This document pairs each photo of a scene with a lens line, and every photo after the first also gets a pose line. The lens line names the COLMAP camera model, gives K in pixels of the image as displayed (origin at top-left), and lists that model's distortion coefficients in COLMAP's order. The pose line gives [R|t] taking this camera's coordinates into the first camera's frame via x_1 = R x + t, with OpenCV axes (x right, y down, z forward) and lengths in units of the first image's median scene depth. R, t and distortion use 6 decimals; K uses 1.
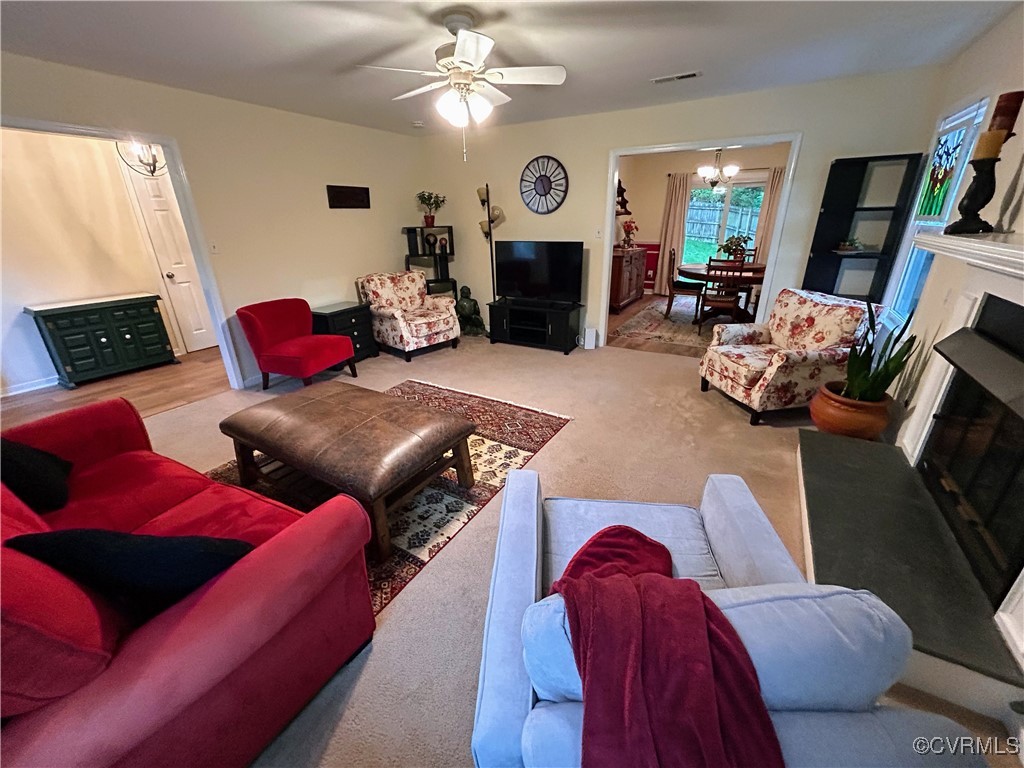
lens RADIAL K [[415.9, 0, 512.9], [0, 415.9, 380.2], [0, 0, 1]] dist [-0.002565, -0.000029]
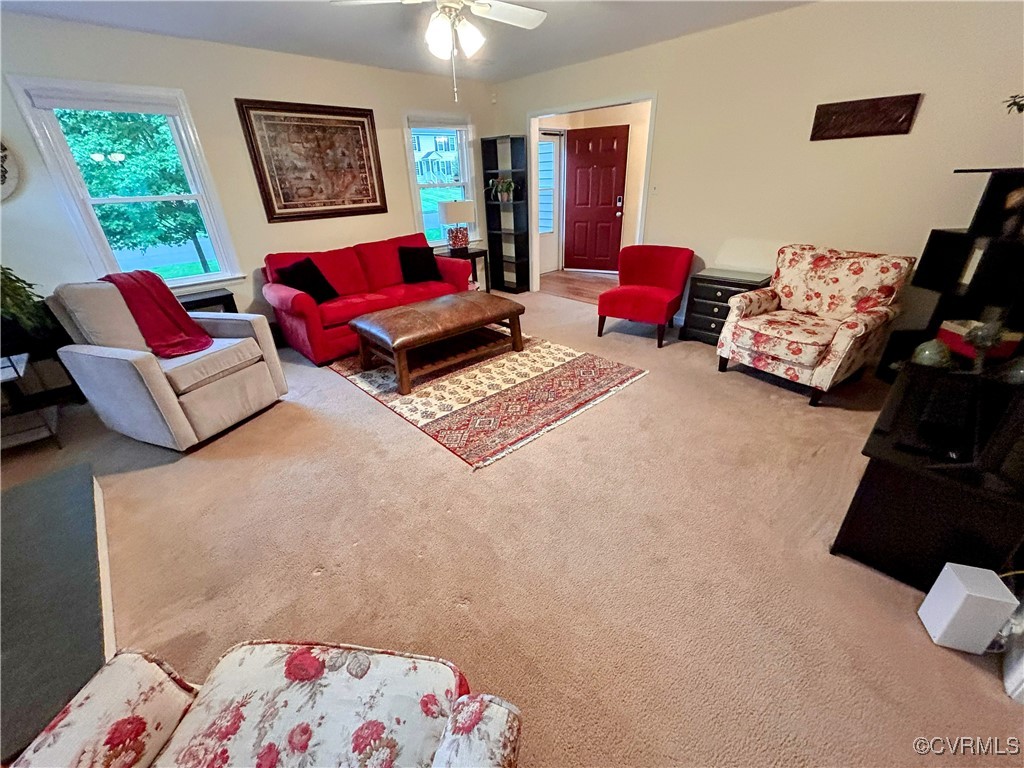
lens RADIAL K [[415.9, 0, 512.9], [0, 415.9, 380.2], [0, 0, 1]] dist [-0.002565, -0.000029]
pose [[-0.271901, 0.444531, -0.853500, 0.629791], [-0.319104, 0.795085, 0.515764, -0.390384], [0.907878, 0.412592, -0.074333, 1.012720]]
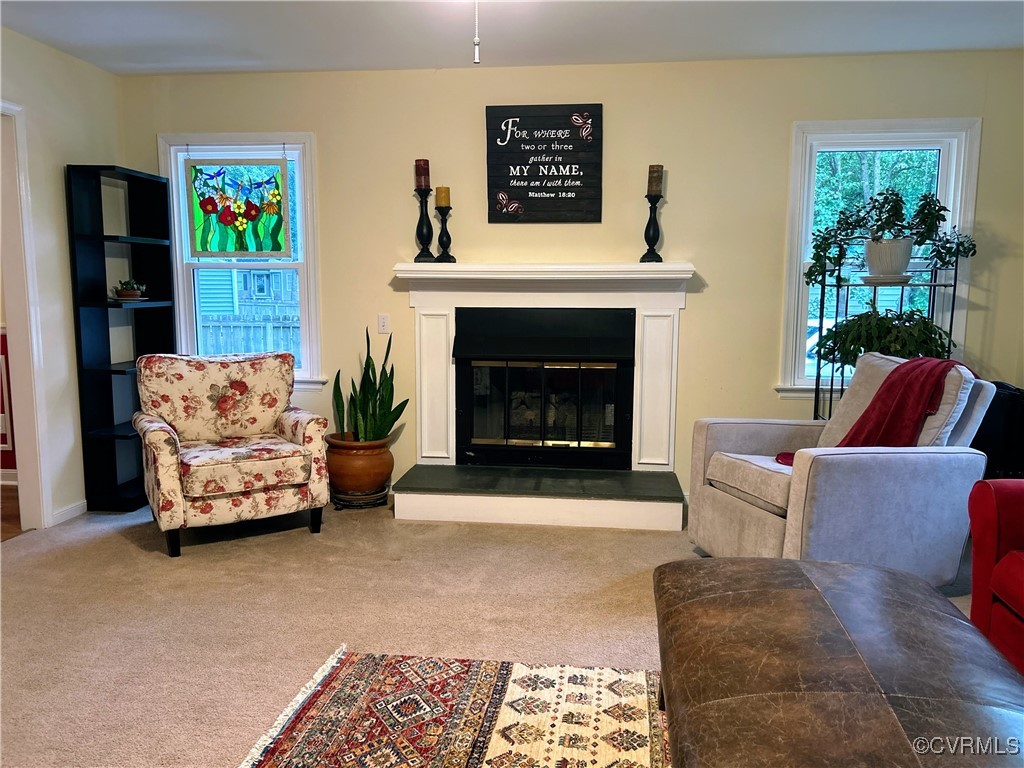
lens RADIAL K [[774.0, 0, 512.0], [0, 774.0, 384.0], [0, 0, 1]] dist [0.062495, -0.079697]
pose [[-0.396031, -0.097731, 0.913022, -0.632528], [0.339960, 0.908058, 0.244660, -0.291605], [-0.852987, 0.407284, -0.326394, 0.968582]]
